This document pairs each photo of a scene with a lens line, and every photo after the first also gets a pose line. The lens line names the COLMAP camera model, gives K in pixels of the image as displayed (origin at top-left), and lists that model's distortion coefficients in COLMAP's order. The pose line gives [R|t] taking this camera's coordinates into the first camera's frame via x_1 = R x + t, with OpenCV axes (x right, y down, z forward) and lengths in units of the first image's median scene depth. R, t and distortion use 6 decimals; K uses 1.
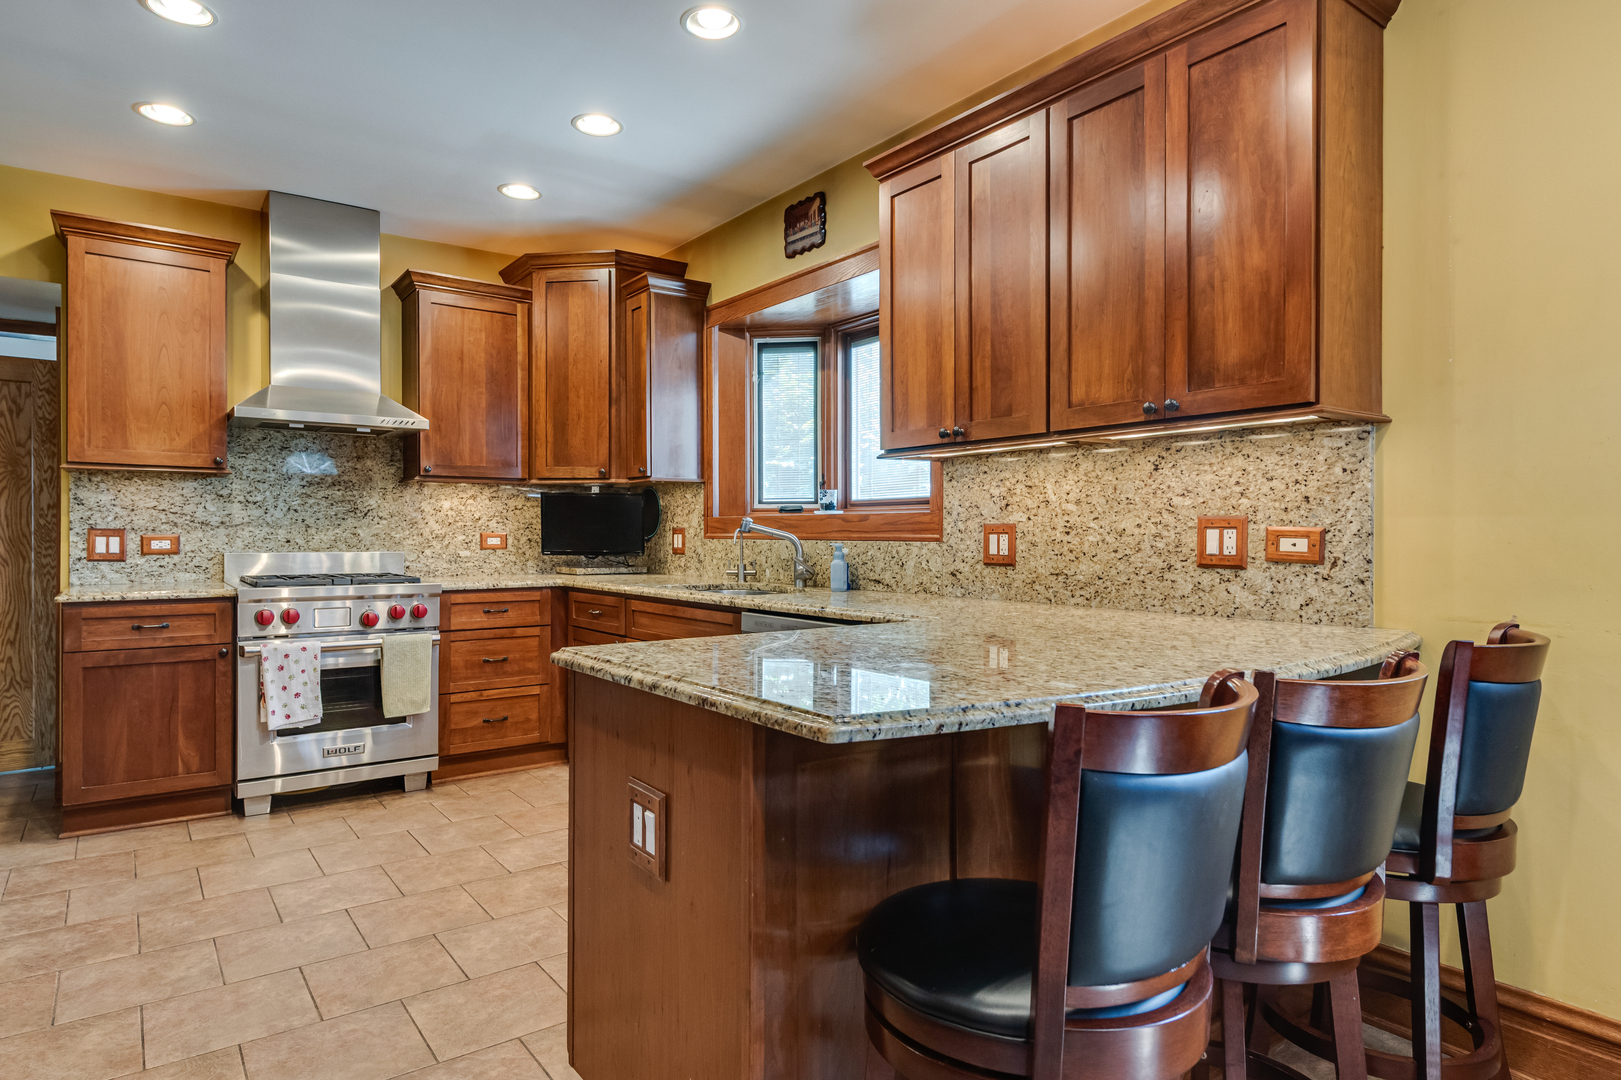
lens RADIAL K [[913.1, 0, 809.6], [0, 913.1, 534.6], [0, 0, 1]] dist [0.002990, 0.000021]
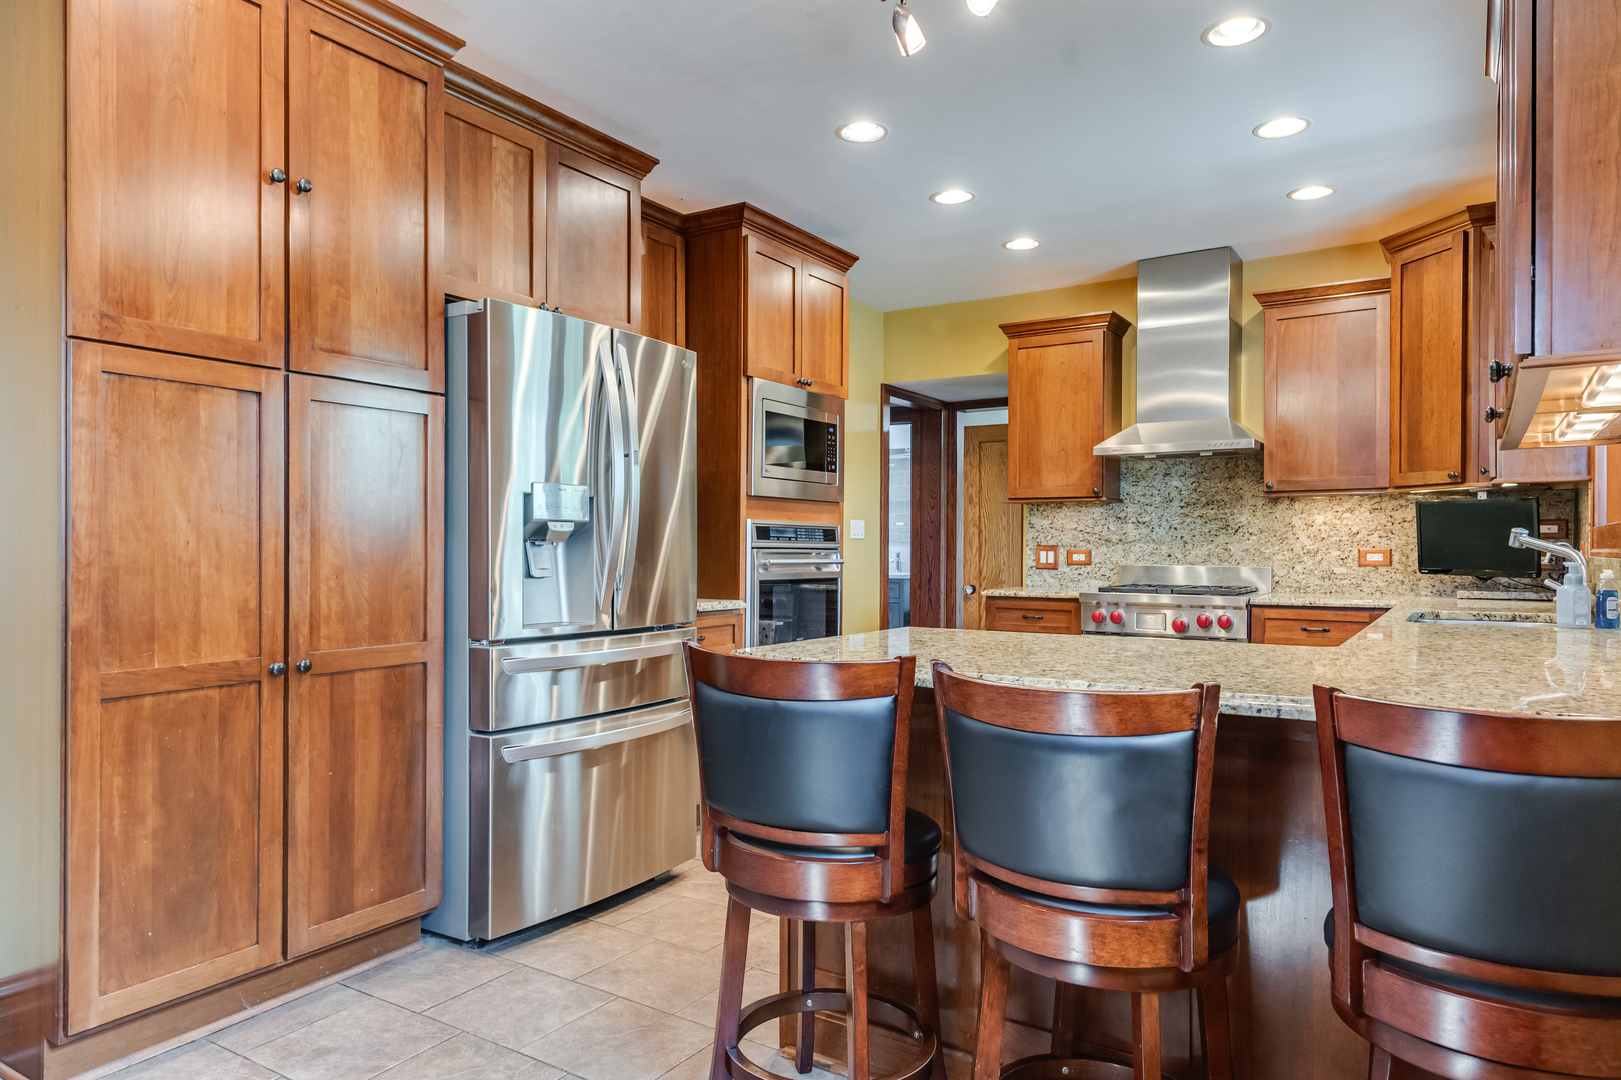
lens RADIAL K [[1023.5, 0, 809.4], [0, 1023.5, 546.3], [0, 0, 1]] dist [0.001424, 0.000576]
pose [[0.344916, -0.000799, -0.938633, 0.480058], [-0.000982, 0.999999, -0.001212, -0.002263], [0.938633, 0.001340, 0.344914, 0.130470]]
